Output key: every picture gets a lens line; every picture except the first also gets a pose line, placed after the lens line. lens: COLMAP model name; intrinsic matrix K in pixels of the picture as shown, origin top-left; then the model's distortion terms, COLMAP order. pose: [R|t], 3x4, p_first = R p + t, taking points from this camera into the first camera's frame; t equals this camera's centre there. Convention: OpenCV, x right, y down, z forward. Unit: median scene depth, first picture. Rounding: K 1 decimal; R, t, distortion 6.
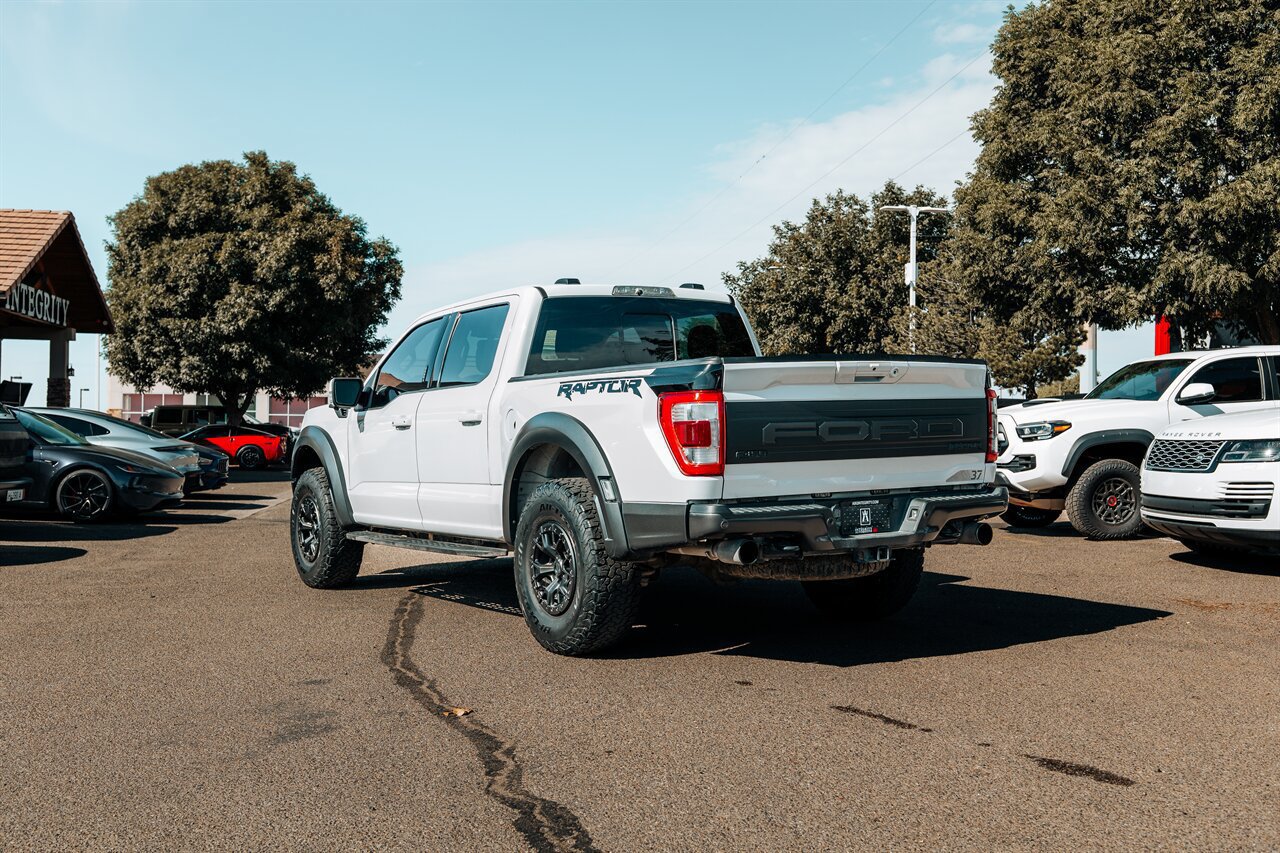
lens RADIAL K [[1338.6, 0, 658.3], [0, 1338.6, 417.8], [0, 0, 1]] dist [0.009002, 0.014082]
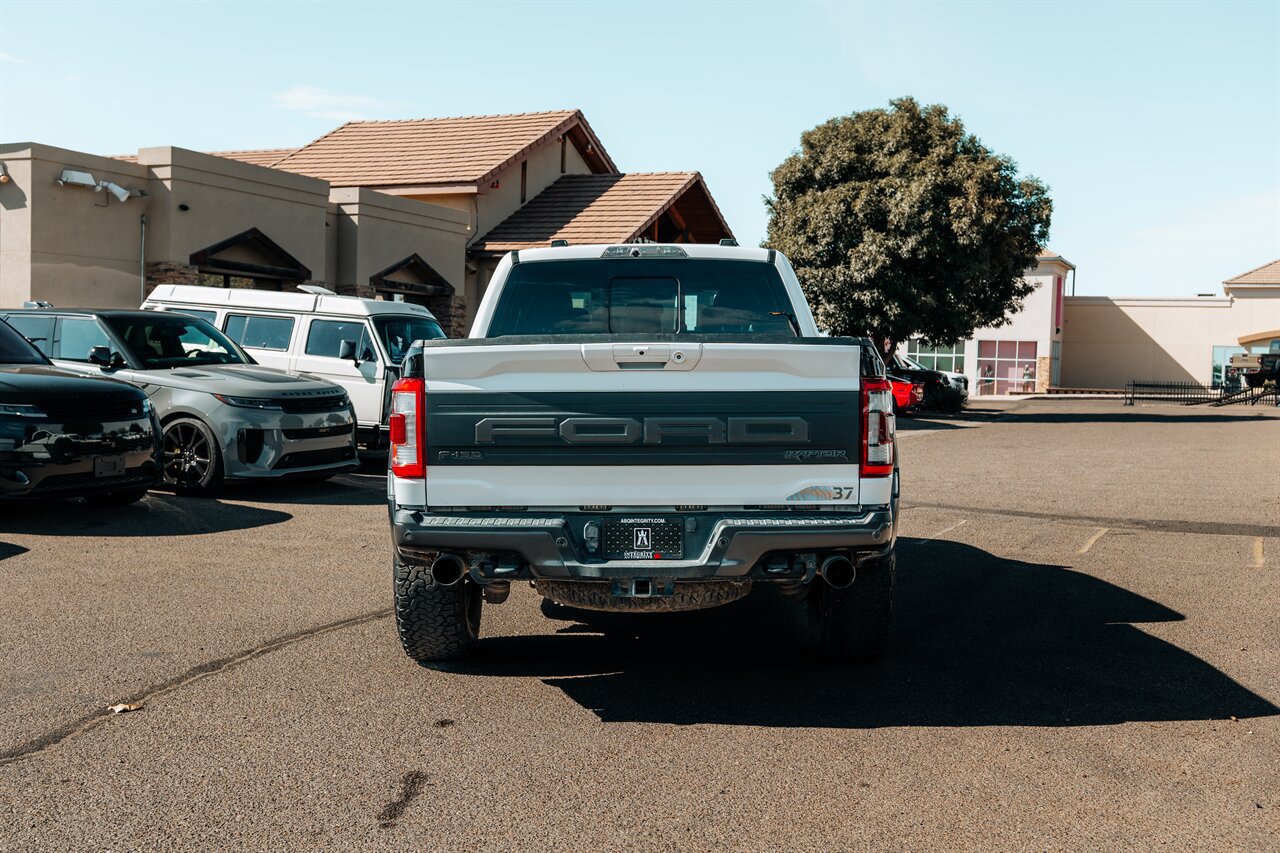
lens RADIAL K [[1338.6, 0, 658.3], [0, 1338.6, 417.8], [0, 0, 1]] dist [0.009002, 0.014082]
pose [[0.842357, 0.038062, -0.537574, 0.100831], [-0.014323, 0.998732, 0.048269, -0.006214], [0.538729, -0.032960, 0.841834, 0.058053]]
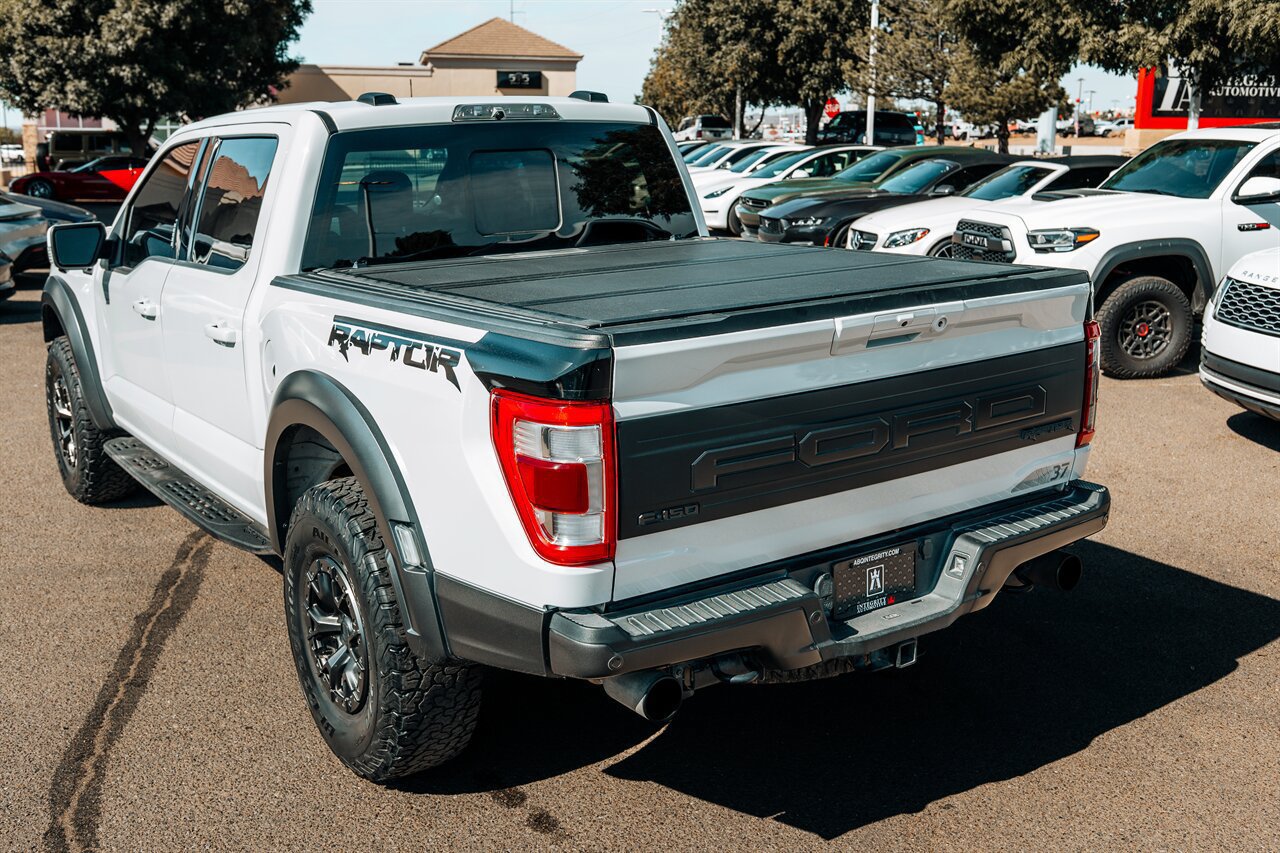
lens RADIAL K [[1311.9, 0, 642.0], [0, 1311.9, 410.5], [0, 0, 1]] dist [-0.063963, 0.166486]
pose [[0.999627, -0.004285, 0.026988, 0.007350], [-0.001657, 0.976307, 0.216385, -0.019516], [-0.027275, -0.216349, 0.975935, 0.083251]]
